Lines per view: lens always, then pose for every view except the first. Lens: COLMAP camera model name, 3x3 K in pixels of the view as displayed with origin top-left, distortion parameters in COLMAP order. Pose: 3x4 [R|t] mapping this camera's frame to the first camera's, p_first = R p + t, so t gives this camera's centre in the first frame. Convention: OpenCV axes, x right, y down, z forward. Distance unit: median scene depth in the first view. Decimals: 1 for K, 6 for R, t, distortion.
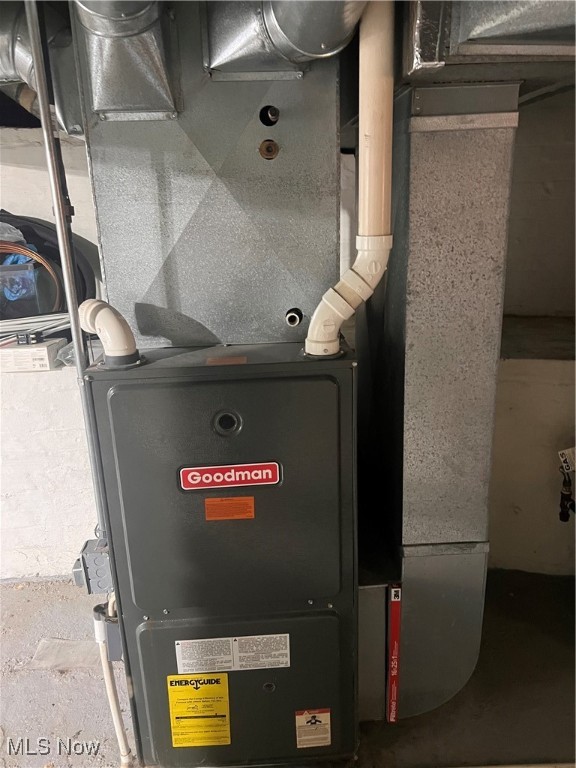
lens RADIAL K [[576.2, 0, 287.0], [0, 576.2, 382.2], [0, 0, 1]] dist [0.000333, -0.000304]
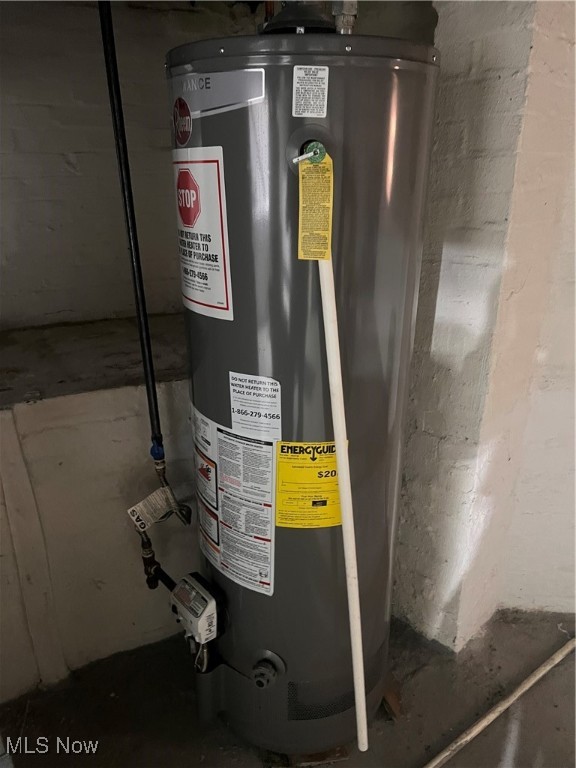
lens RADIAL K [[576.2, 0, 288.1], [0, 576.2, 385.0], [0, 0, 1]] dist [0.000333, -0.000304]
pose [[0.798150, -0.187321, 0.572598, 0.214760], [0.163542, 0.982112, 0.093328, -0.072107], [-0.579837, 0.019154, 0.814507, 0.229096]]
